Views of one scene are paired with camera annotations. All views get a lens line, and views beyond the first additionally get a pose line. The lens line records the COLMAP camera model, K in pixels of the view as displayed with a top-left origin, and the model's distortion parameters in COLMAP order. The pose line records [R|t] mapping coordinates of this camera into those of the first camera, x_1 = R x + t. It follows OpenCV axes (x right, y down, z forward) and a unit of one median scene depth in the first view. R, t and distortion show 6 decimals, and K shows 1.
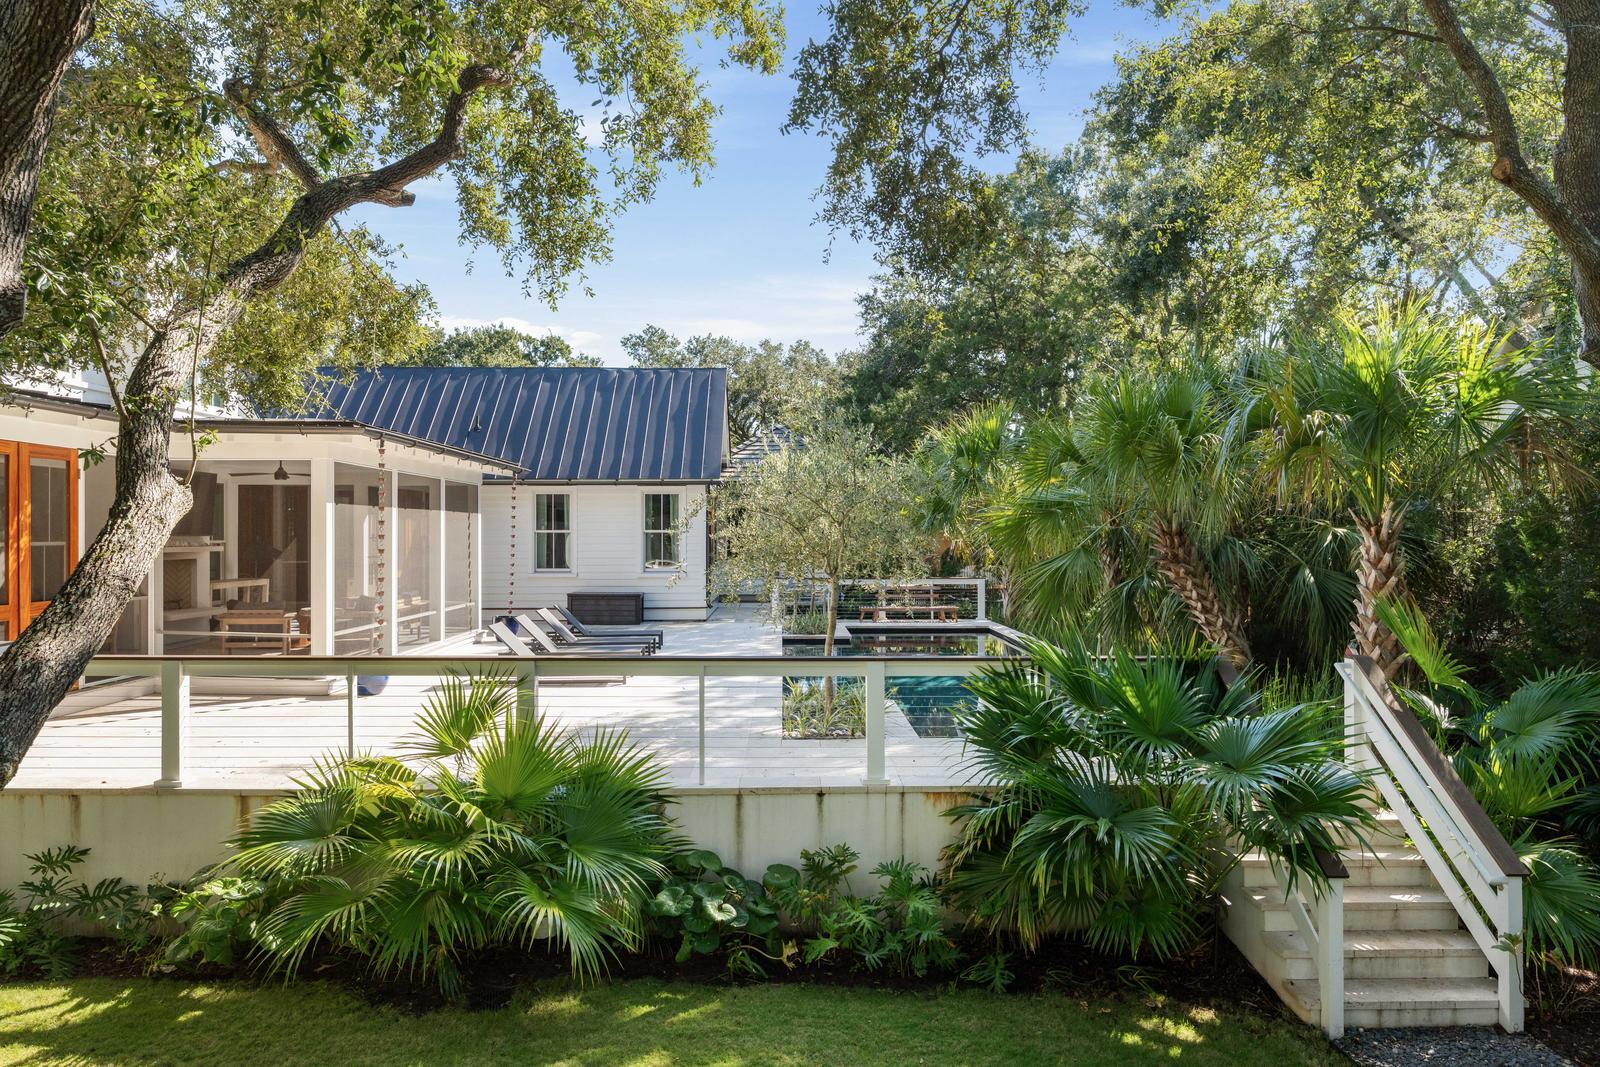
lens RADIAL K [[1036.0, 0, 800.0], [0, 1036.0, 533.5], [0, 0, 1]] dist [-0.001282, -0.000655]
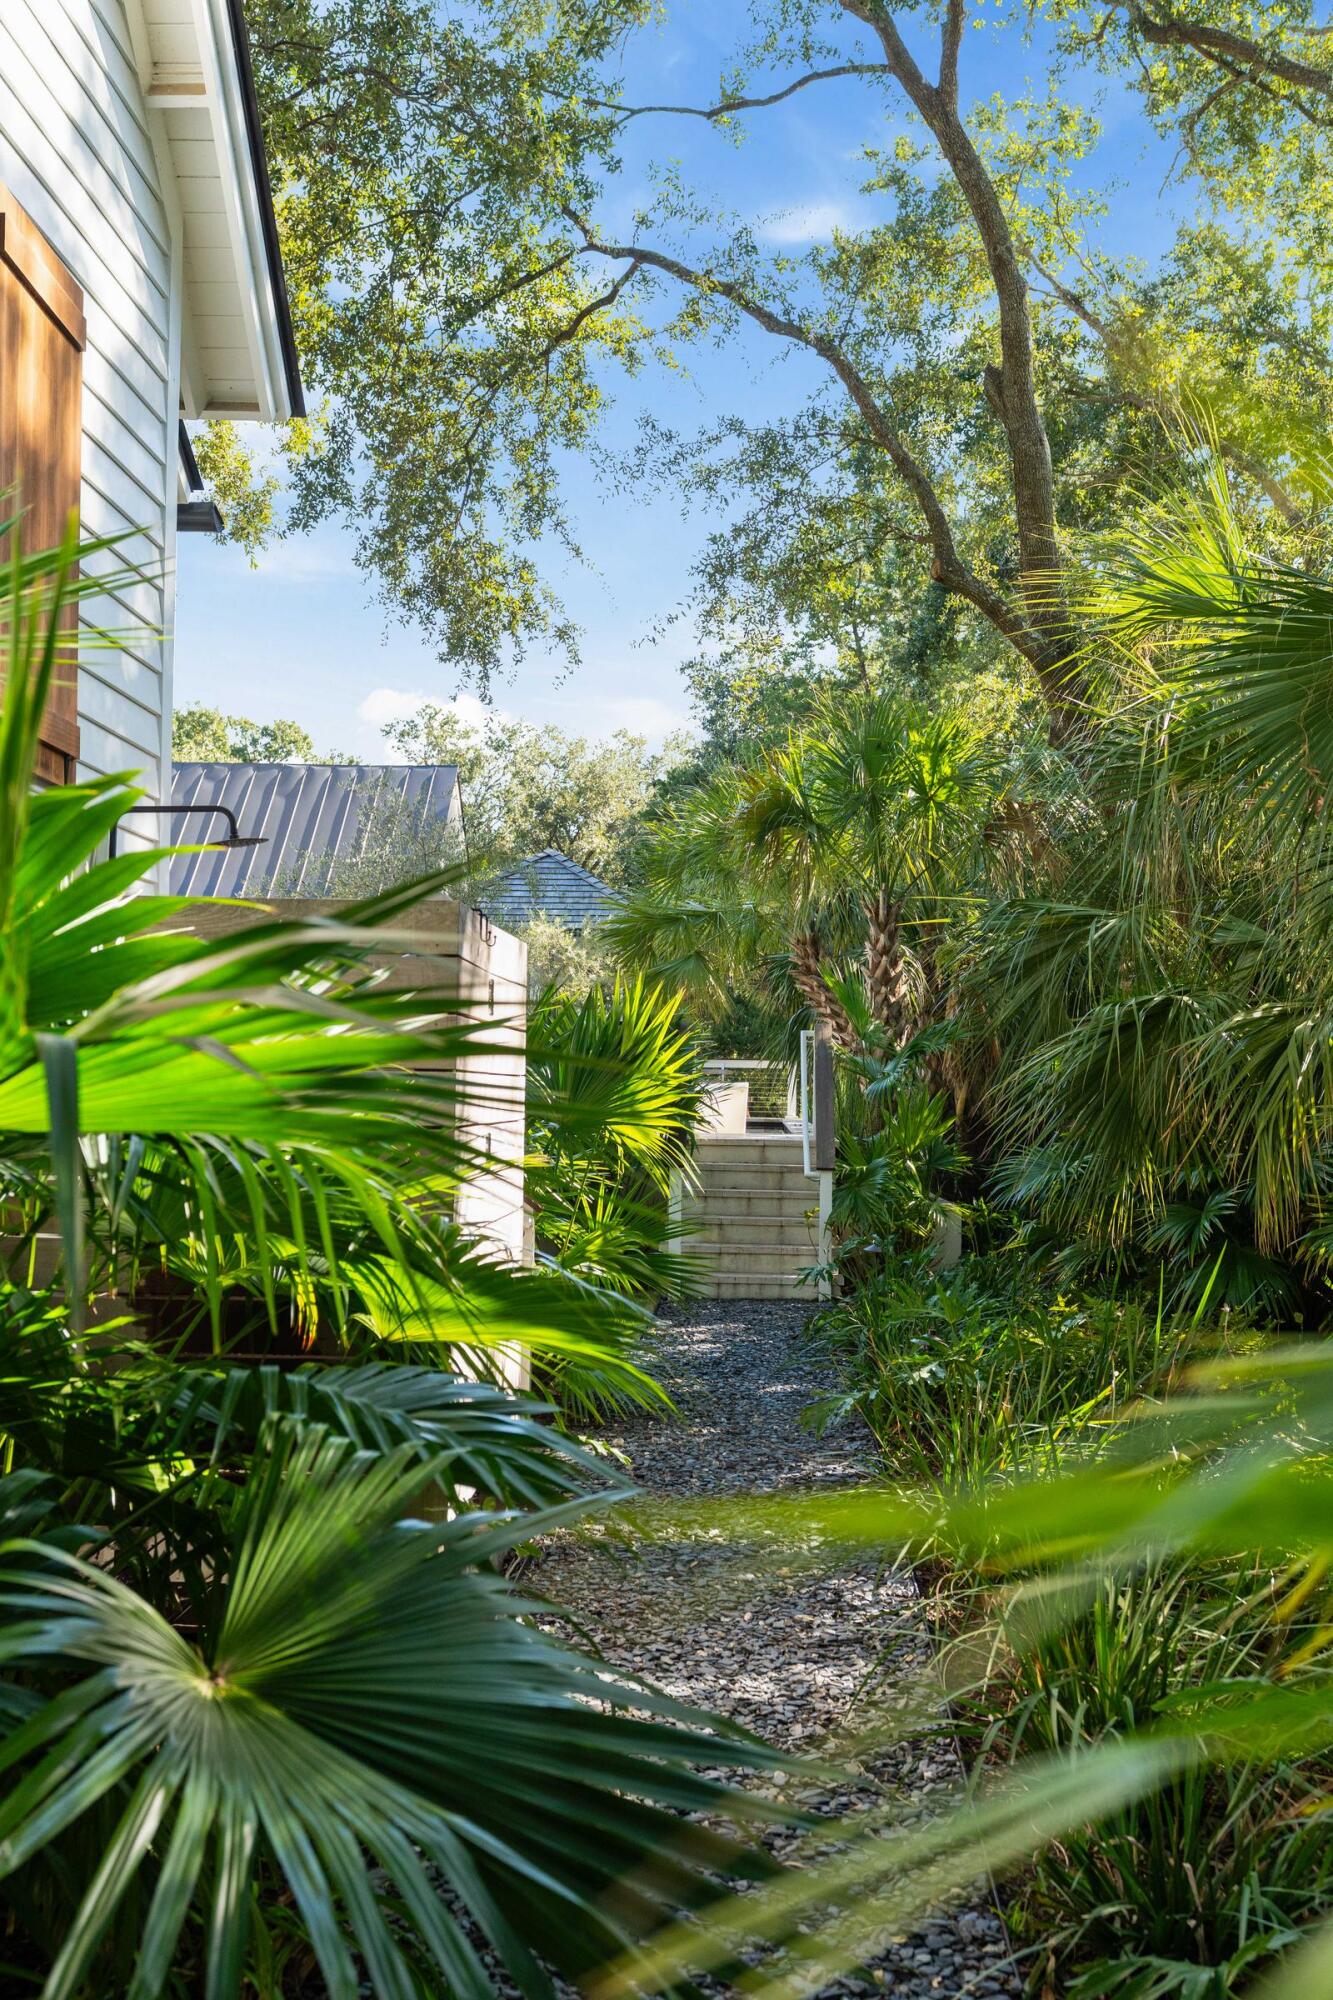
lens RADIAL K [[1912.5, 0, 666.5], [0, 1912.5, 1000.0], [0, 0, 1]] dist [0.007242, 0.002792]
pose [[0.997915, 0.014514, -0.062886, 0.428056], [-0.017283, 0.998895, -0.043709, 0.153214], [0.062183, 0.044705, 0.997063, -0.800050]]
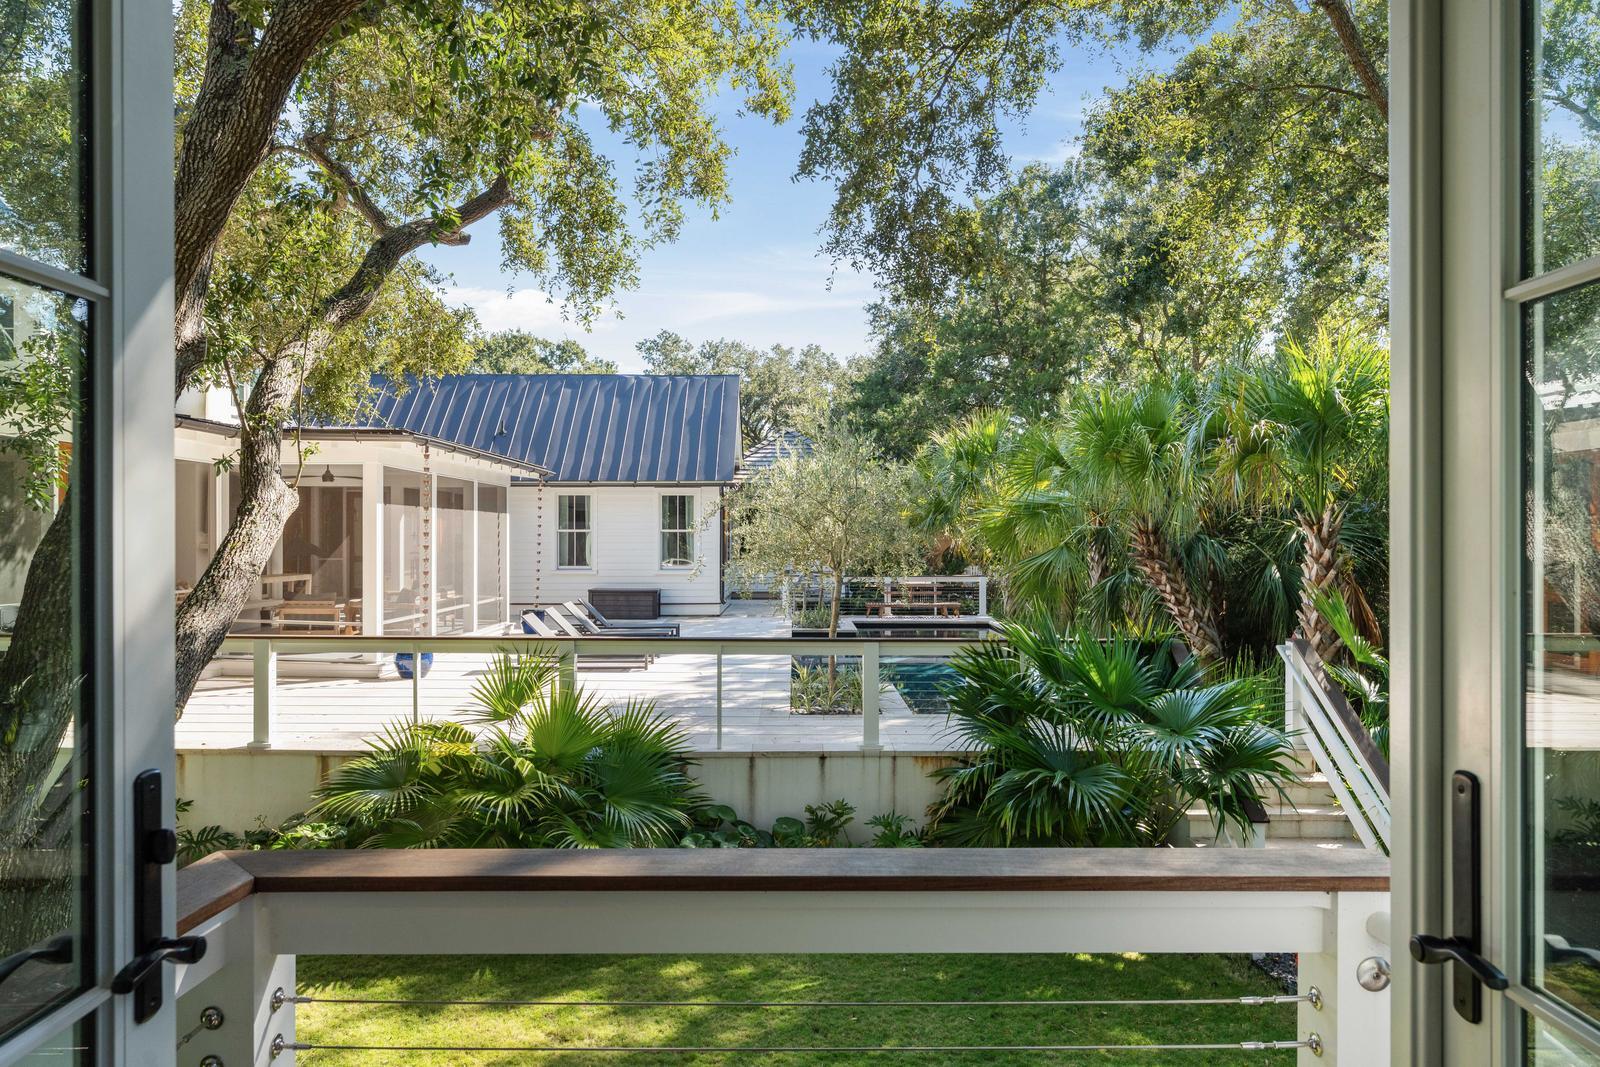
lens RADIAL K [[1037.9, 0, 800.0], [0, 1037.9, 533.5], [0, 0, 1]] dist [0.000289, 0.000359]
pose [[0.999936, 0.001800, -0.011203, 0.005698], [-0.001814, 0.999998, -0.001282, 0.003986], [0.011201, 0.001302, 0.999936, -0.122204]]
